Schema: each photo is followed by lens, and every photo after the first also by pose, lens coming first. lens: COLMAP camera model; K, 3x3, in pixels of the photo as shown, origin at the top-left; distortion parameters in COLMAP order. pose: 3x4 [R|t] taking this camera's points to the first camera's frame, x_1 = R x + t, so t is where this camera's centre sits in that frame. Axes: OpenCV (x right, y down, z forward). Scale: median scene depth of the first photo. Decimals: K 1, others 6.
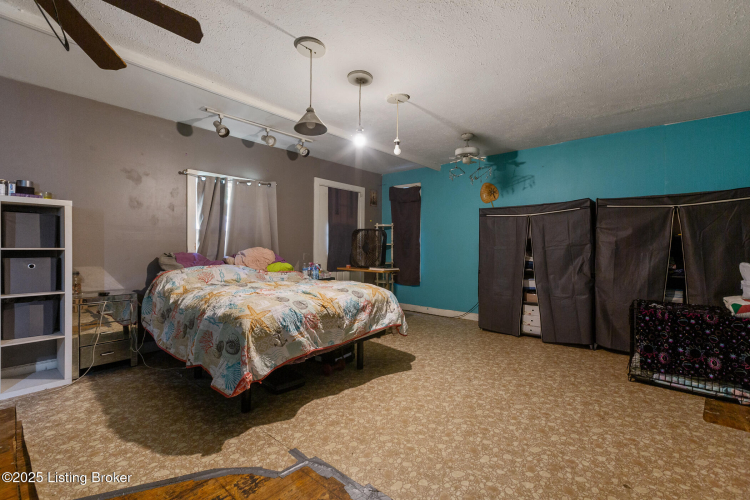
lens RADIAL K [[329.1, 0, 376.0], [0, 329.1, 247.0], [0, 0, 1]] dist [0.000123, 0.000028]
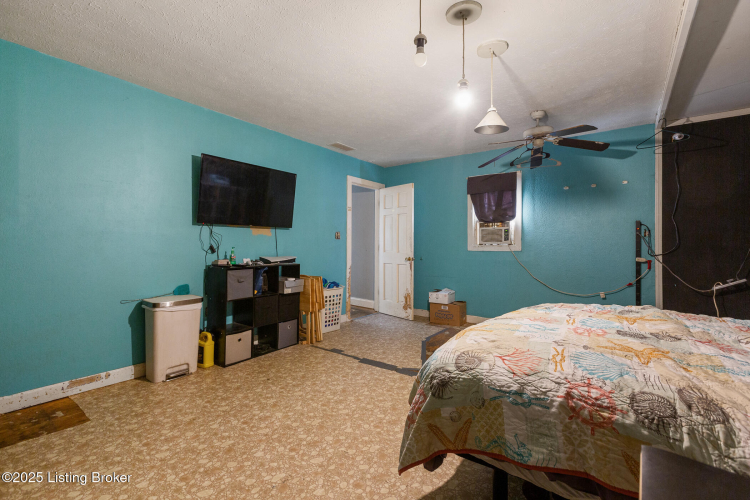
lens RADIAL K [[329.1, 0, 376.0], [0, 329.1, 247.0], [0, 0, 1]] dist [0.000123, 0.000028]
pose [[-0.997653, -0.010820, -0.067618, 0.221392], [-0.011128, 0.999929, 0.004176, -0.001568], [0.067568, 0.004918, -0.997703, 2.016727]]
